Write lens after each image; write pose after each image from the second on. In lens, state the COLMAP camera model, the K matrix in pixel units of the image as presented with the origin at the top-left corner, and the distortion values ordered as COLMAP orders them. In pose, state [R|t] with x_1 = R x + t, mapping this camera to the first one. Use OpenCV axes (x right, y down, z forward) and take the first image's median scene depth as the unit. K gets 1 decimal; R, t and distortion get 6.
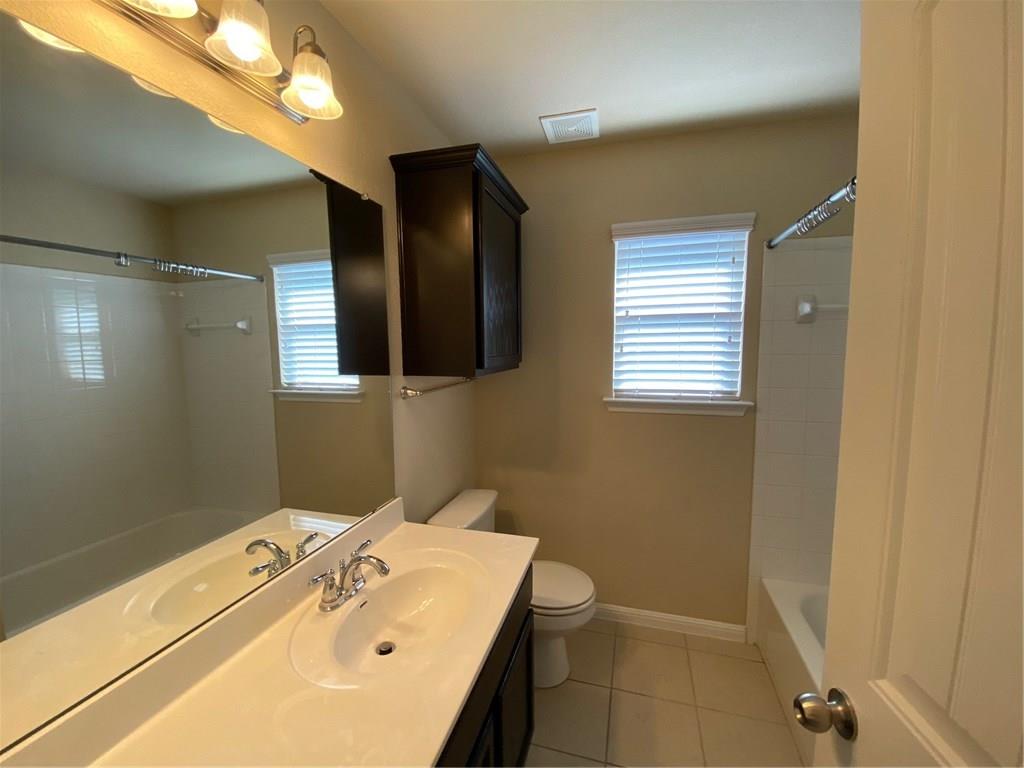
lens RADIAL K [[418.7, 0, 516.0], [0, 418.7, 384.4], [0, 0, 1]] dist [0.038967, -0.028956]
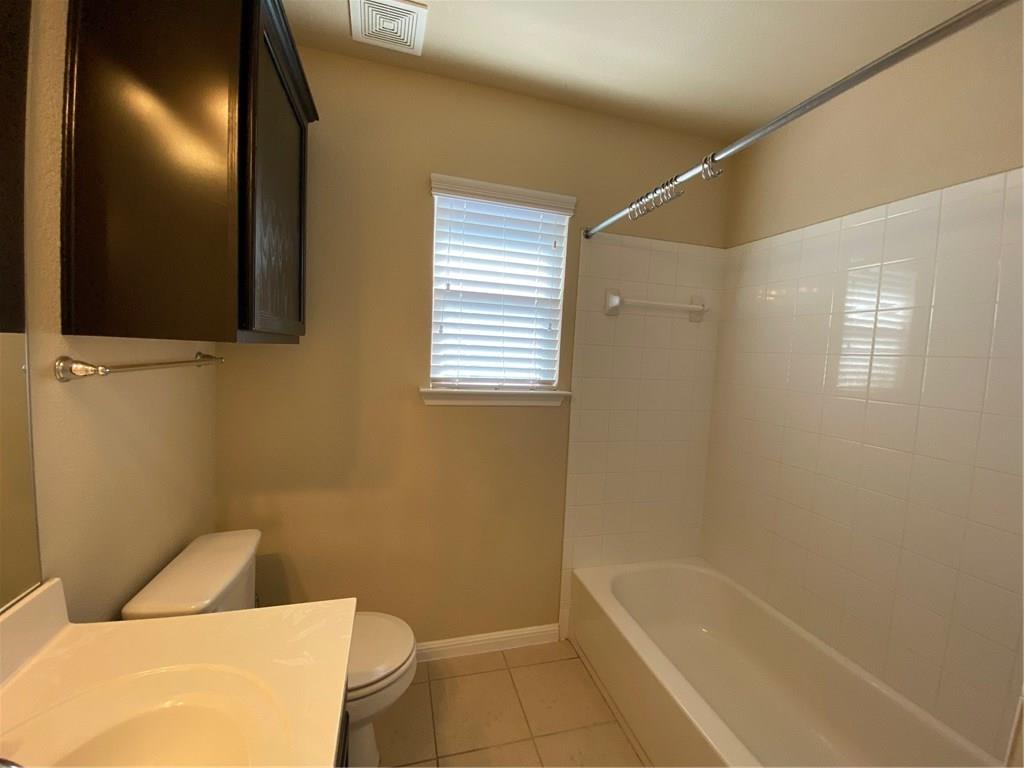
lens RADIAL K [[411.3, 0, 512.2], [0, 411.3, 381.5], [0, 0, 1]] dist [0.052663, -0.037420]
pose [[0.851168, 0.009857, 0.524801, -0.058869], [-0.002174, 0.999881, -0.015255, 0.032596], [-0.524889, 0.011844, 0.851088, 0.244294]]
